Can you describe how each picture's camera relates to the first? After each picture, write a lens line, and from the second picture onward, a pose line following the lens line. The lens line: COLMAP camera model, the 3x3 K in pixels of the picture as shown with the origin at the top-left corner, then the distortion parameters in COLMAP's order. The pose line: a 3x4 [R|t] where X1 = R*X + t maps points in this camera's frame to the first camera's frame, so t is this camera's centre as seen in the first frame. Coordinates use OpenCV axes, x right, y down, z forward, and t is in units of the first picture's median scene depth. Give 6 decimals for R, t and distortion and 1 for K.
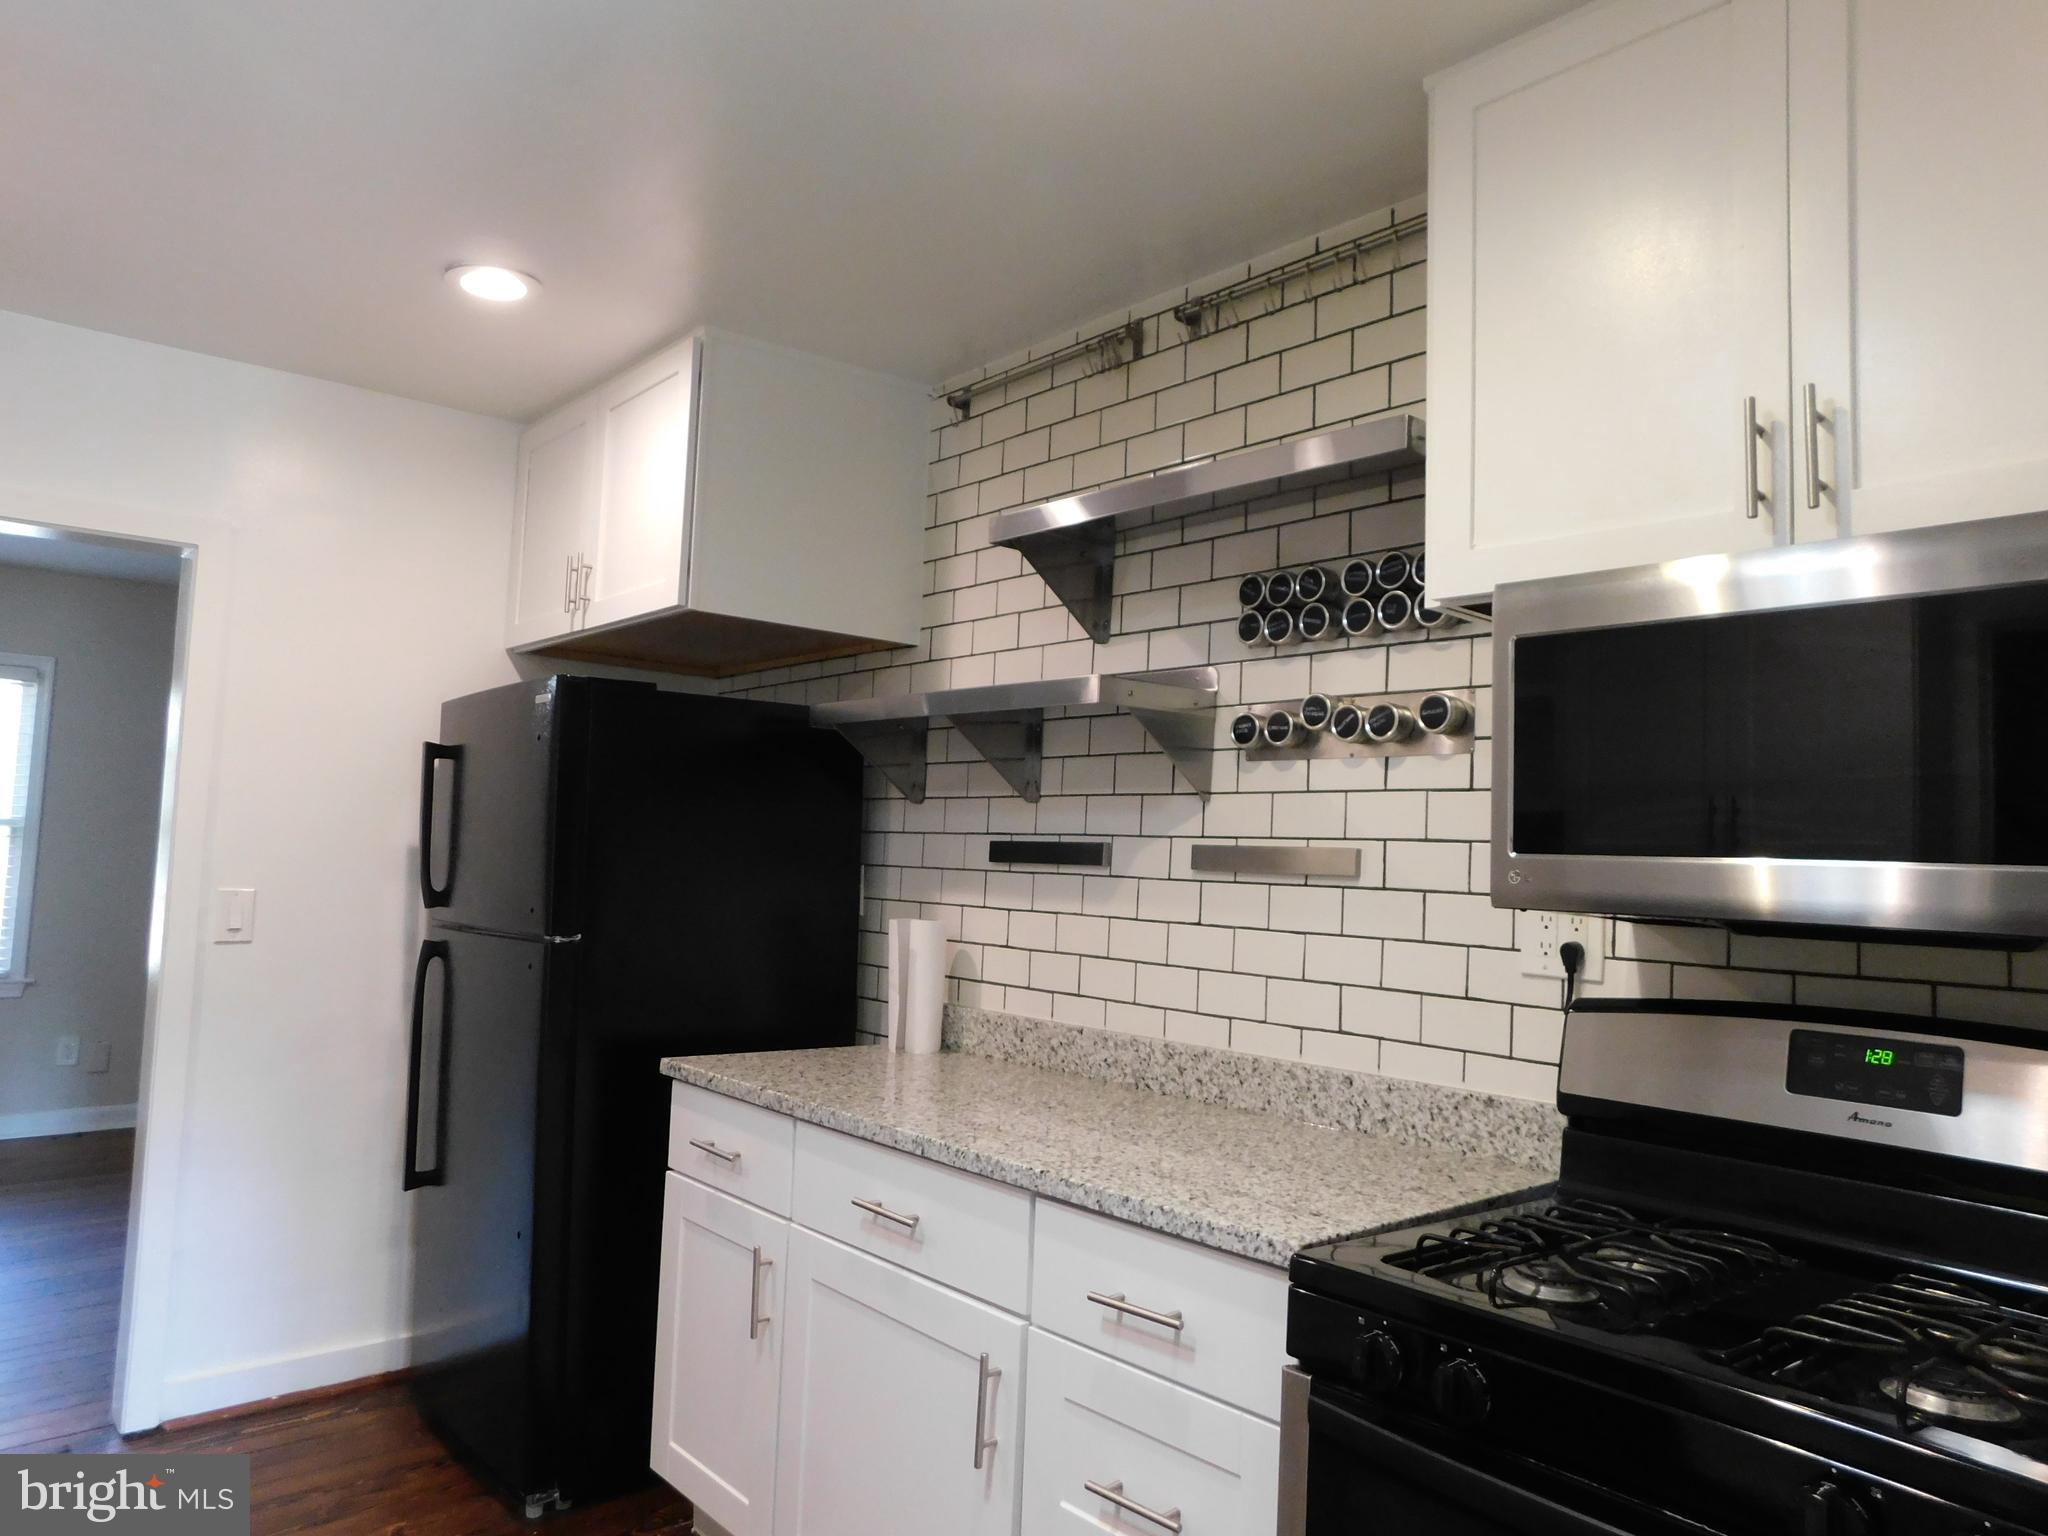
lens RADIAL K [[1362.4, 0, 1016.4], [0, 1362.4, 763.7], [0, 0, 1]] dist [-0.063924, 0.058323]
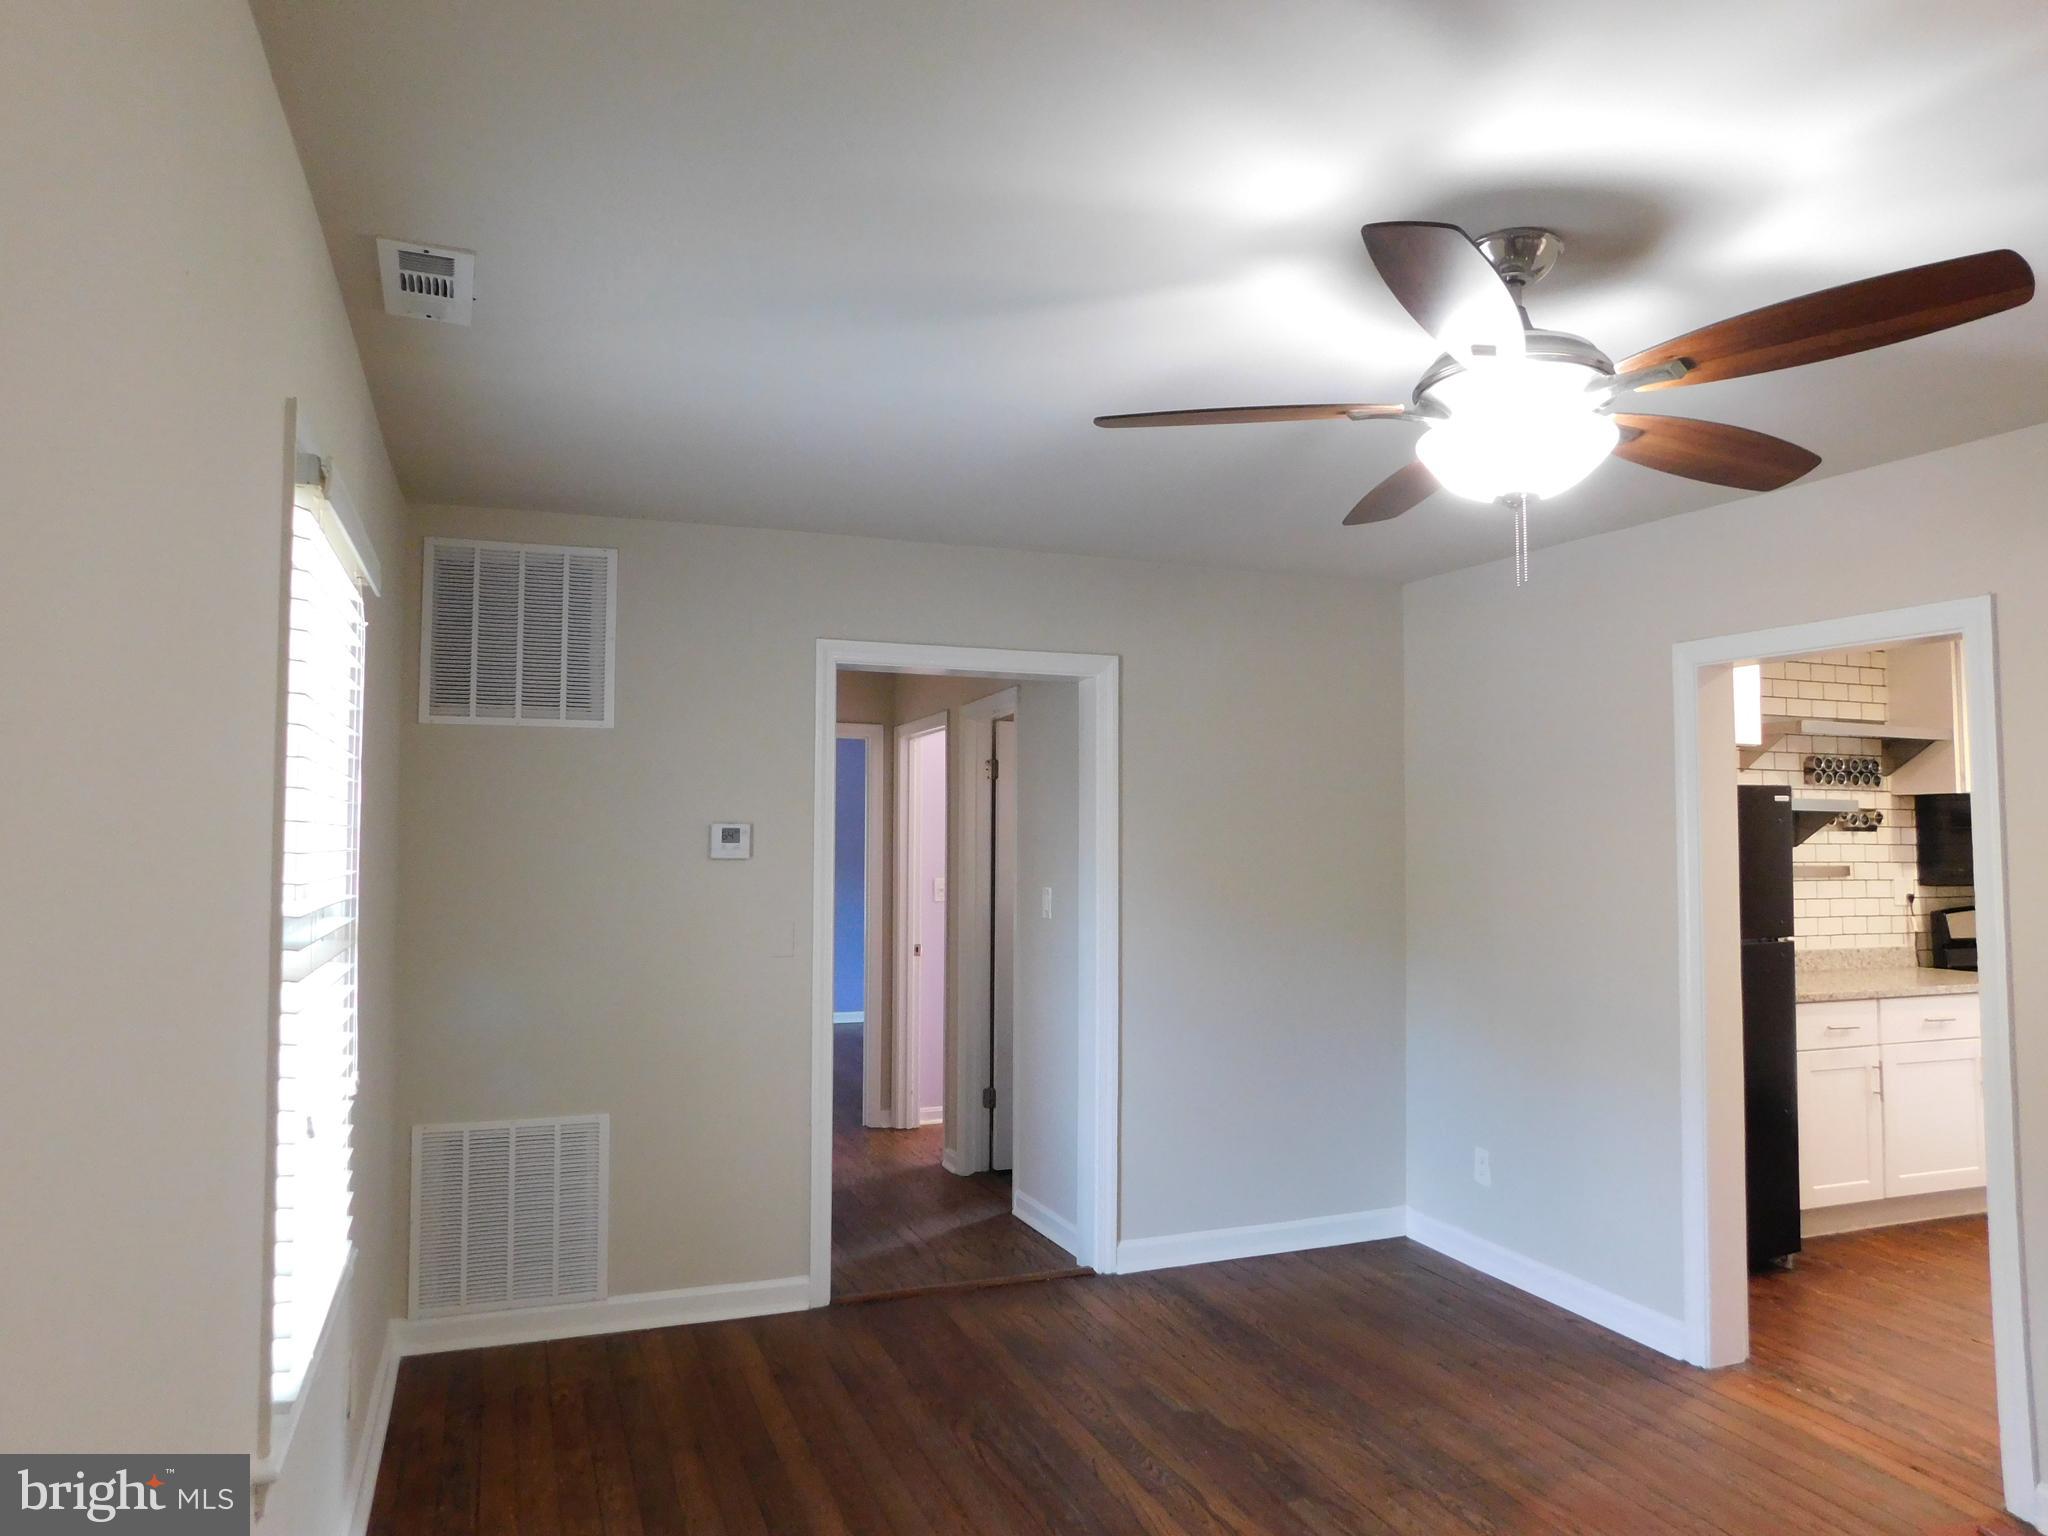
lens RADIAL K [[1362.4, 0, 1016.4], [0, 1362.4, 763.7], [0, 0, 1]] dist [-0.063924, 0.058323]
pose [[0.341708, 0.012951, 0.939717, -2.696565], [-0.060054, 0.998162, 0.008081, -0.059760], [-0.937885, -0.059195, 0.341858, 1.576053]]
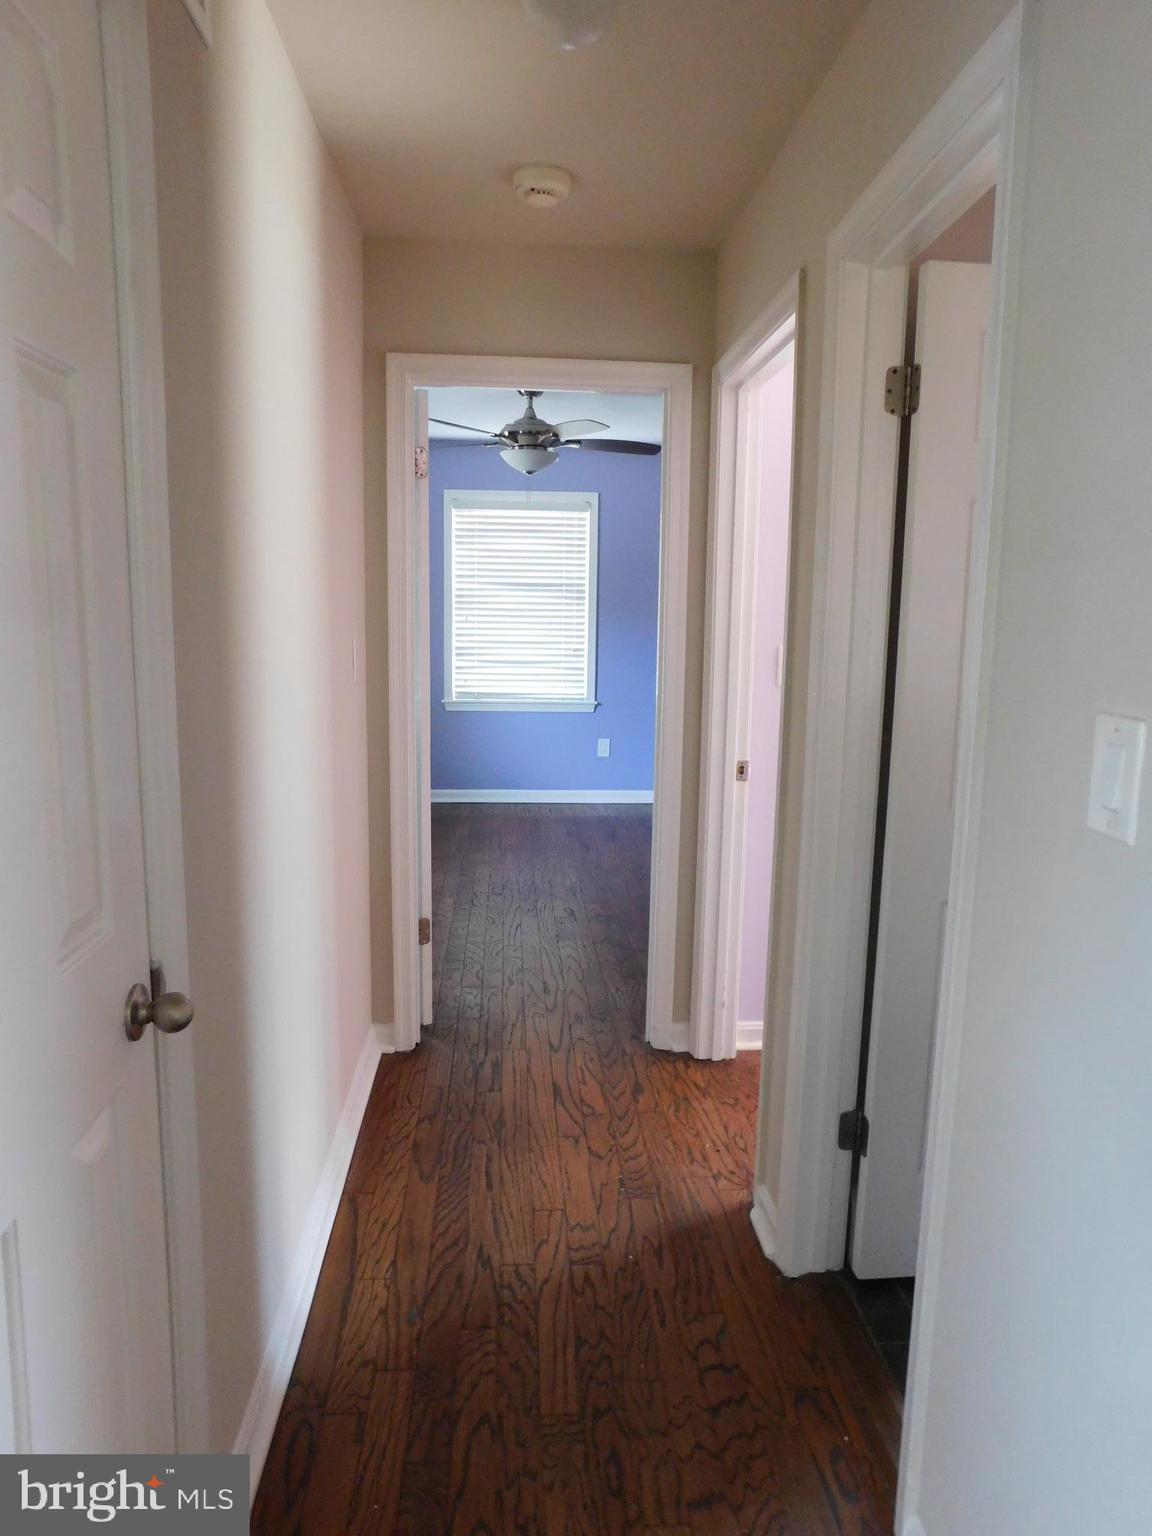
lens RADIAL K [[1021.8, 0, 572.6], [0, 1021.8, 763.8], [0, 0, 1]] dist [-0.063924, 0.058323]
pose [[0.604750, -0.152531, 0.781672, -1.109333], [-0.051248, 0.972001, 0.229319, 0.089827], [-0.794765, -0.178740, 0.580001, 2.193664]]
